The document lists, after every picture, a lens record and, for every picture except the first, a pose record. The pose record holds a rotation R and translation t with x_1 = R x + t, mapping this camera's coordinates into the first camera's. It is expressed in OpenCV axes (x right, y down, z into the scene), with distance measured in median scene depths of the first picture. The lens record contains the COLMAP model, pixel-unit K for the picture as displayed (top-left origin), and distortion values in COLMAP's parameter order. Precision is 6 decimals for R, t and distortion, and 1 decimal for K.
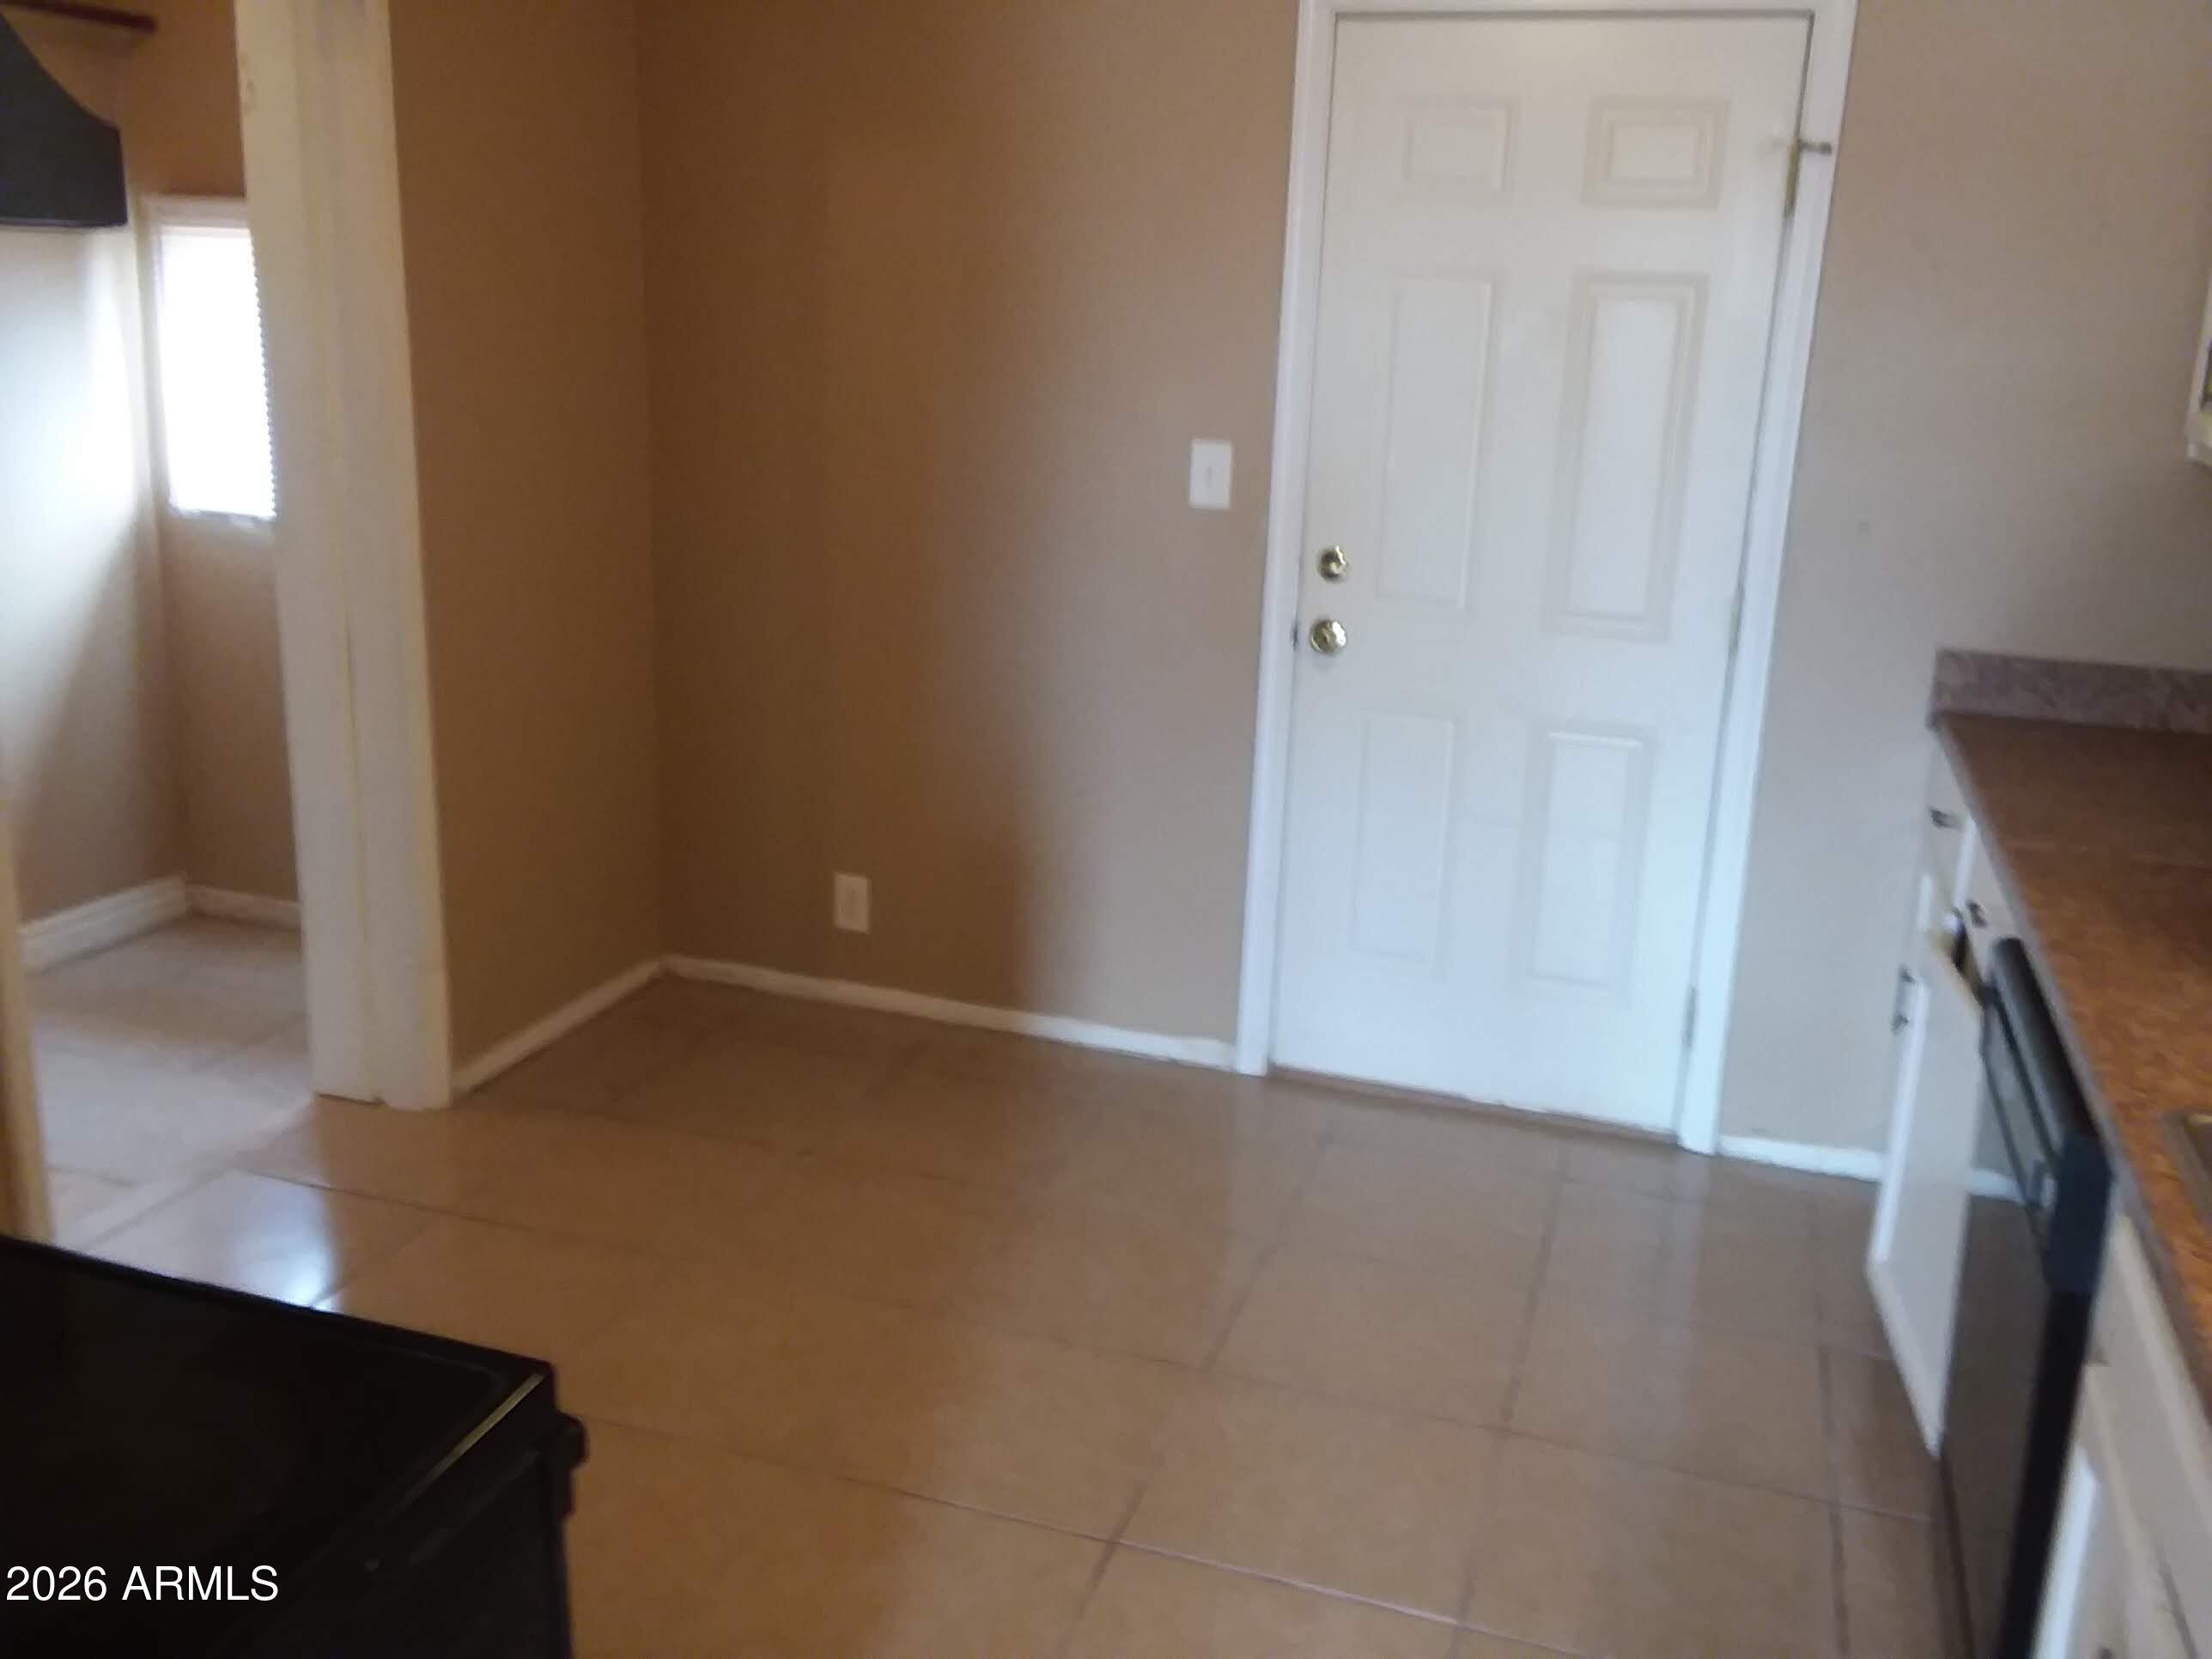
lens RADIAL K [[1953.3, 0, 1098.9], [0, 1953.3, 798.4], [0, 0, 1]] dist [0.042079, -0.016381]
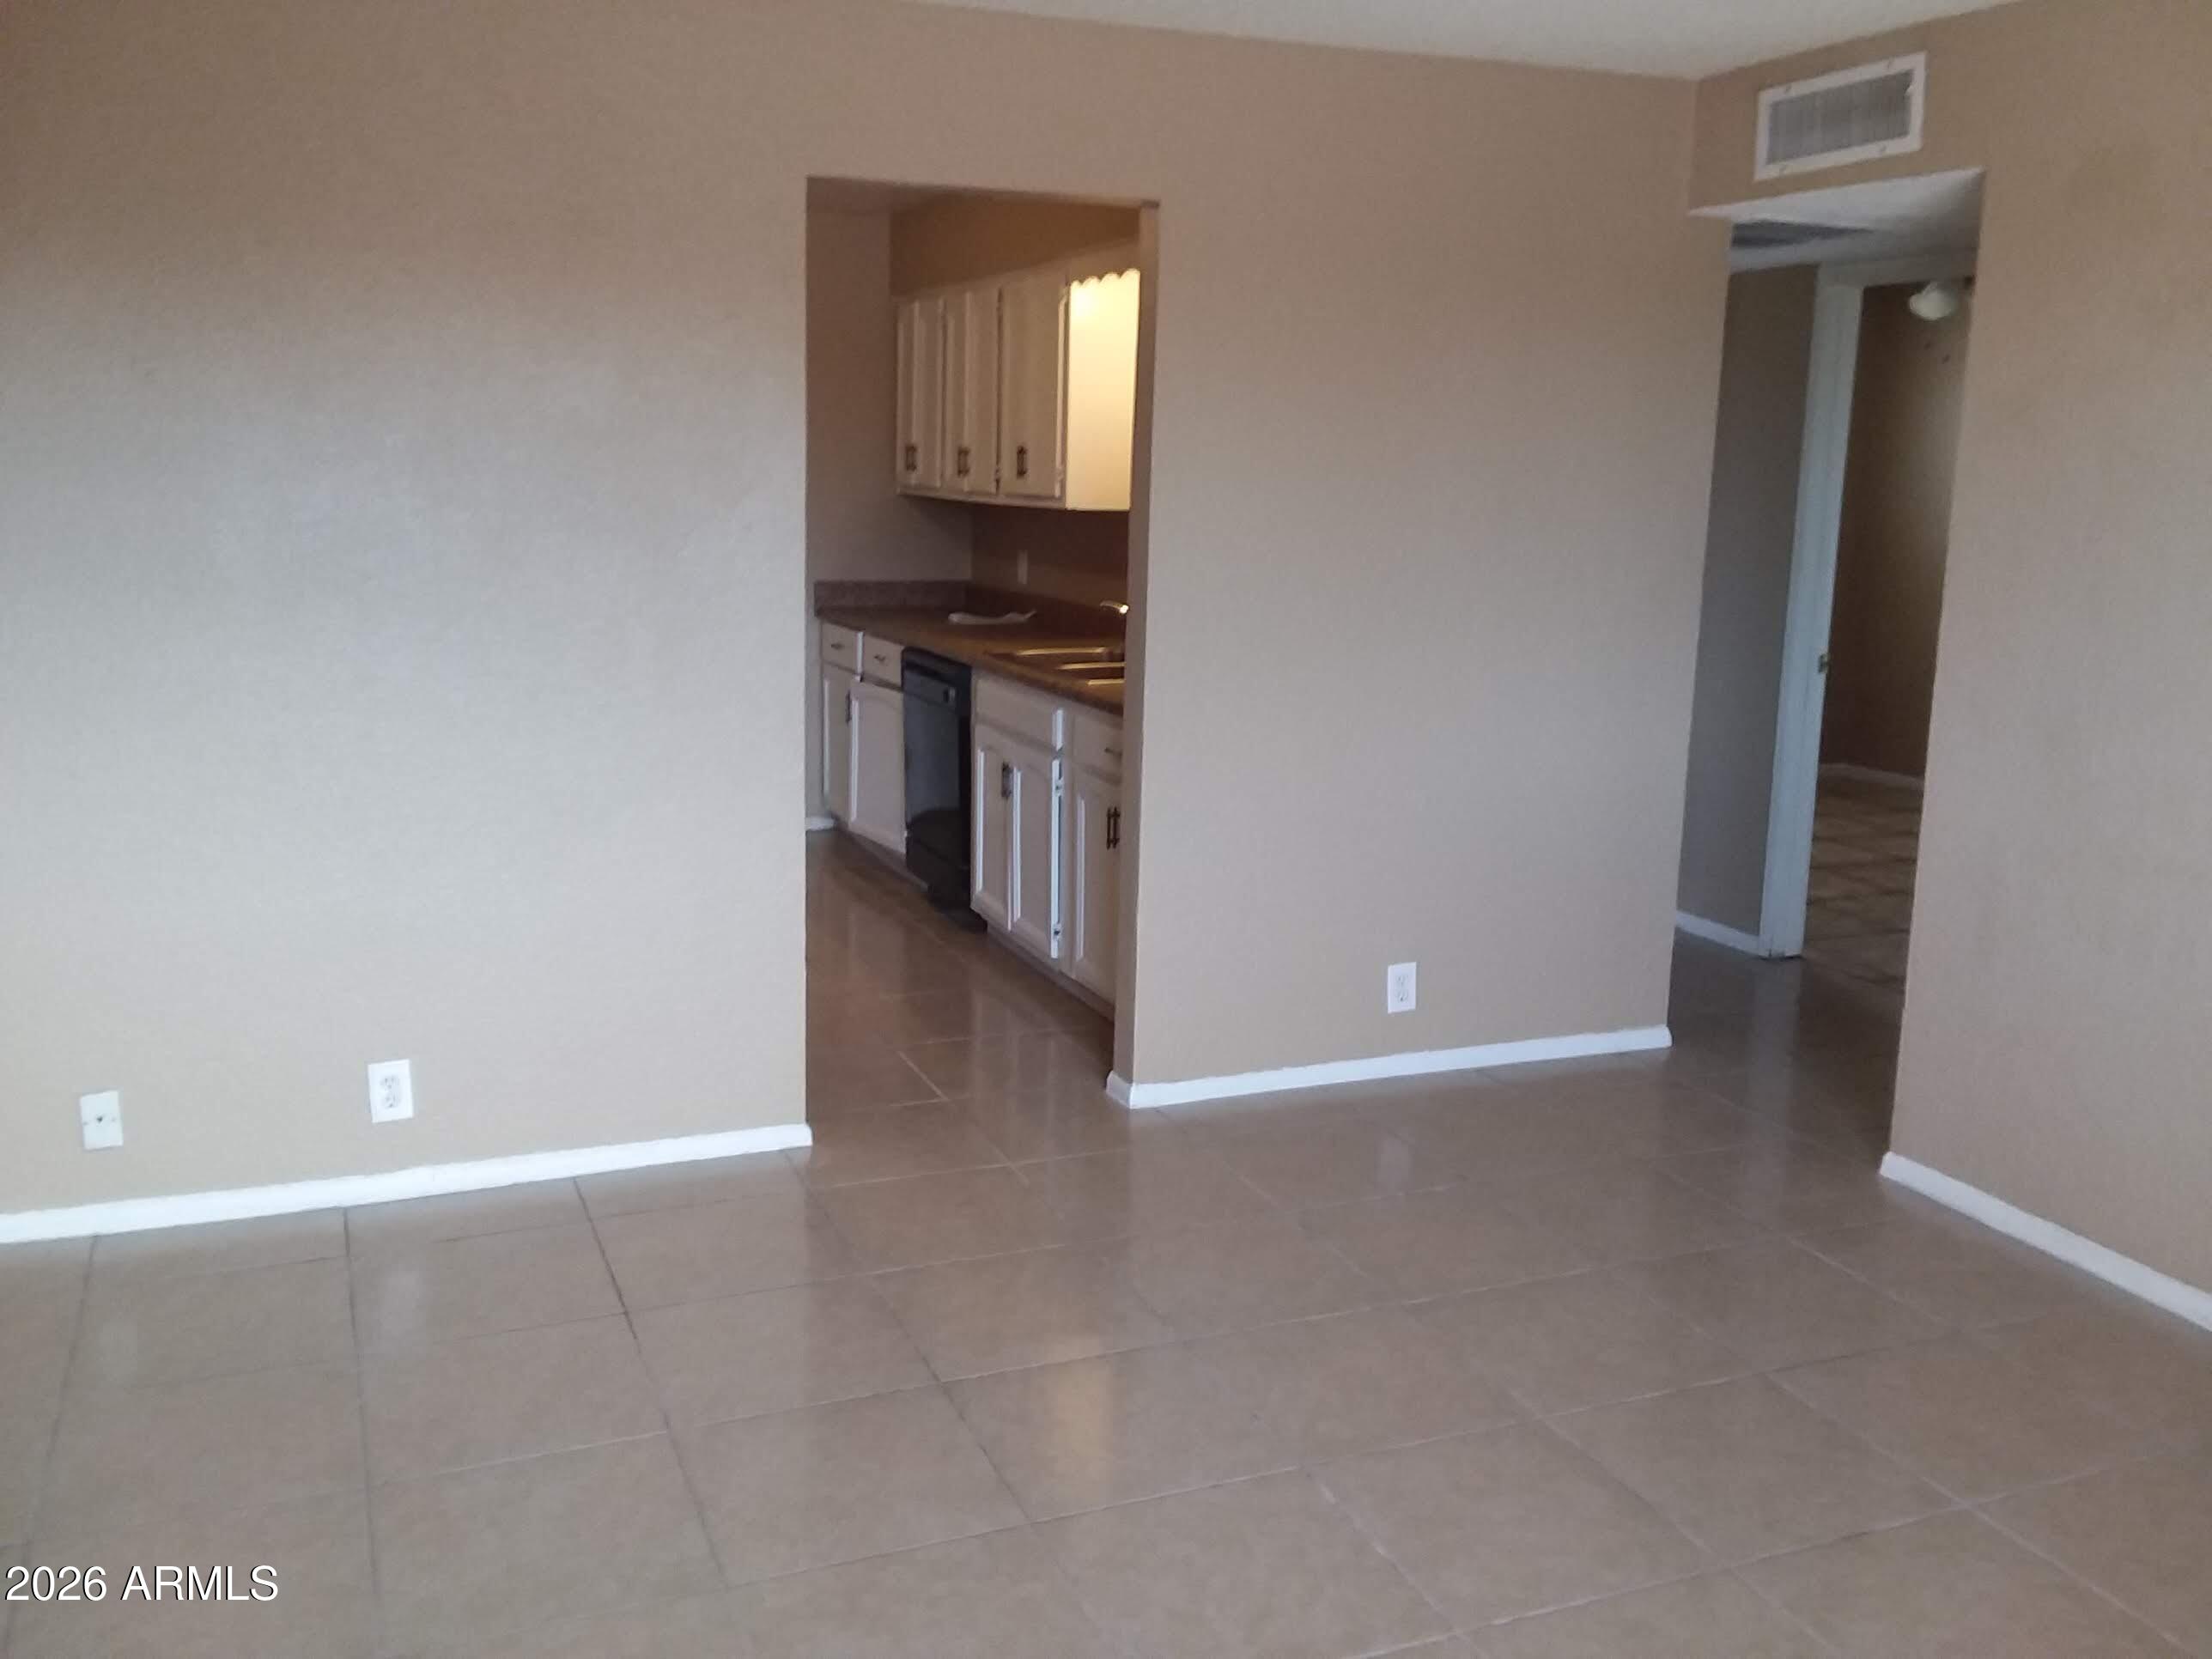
lens RADIAL K [[1953.3, 0, 1098.9], [0, 1953.3, 798.4], [0, 0, 1]] dist [0.042079, -0.016381]
pose [[0.758844, -0.128401, 0.638490, -0.796771], [0.169278, 0.985564, -0.002989, 0.233534], [-0.628889, 0.110350, 0.769625, -0.913020]]
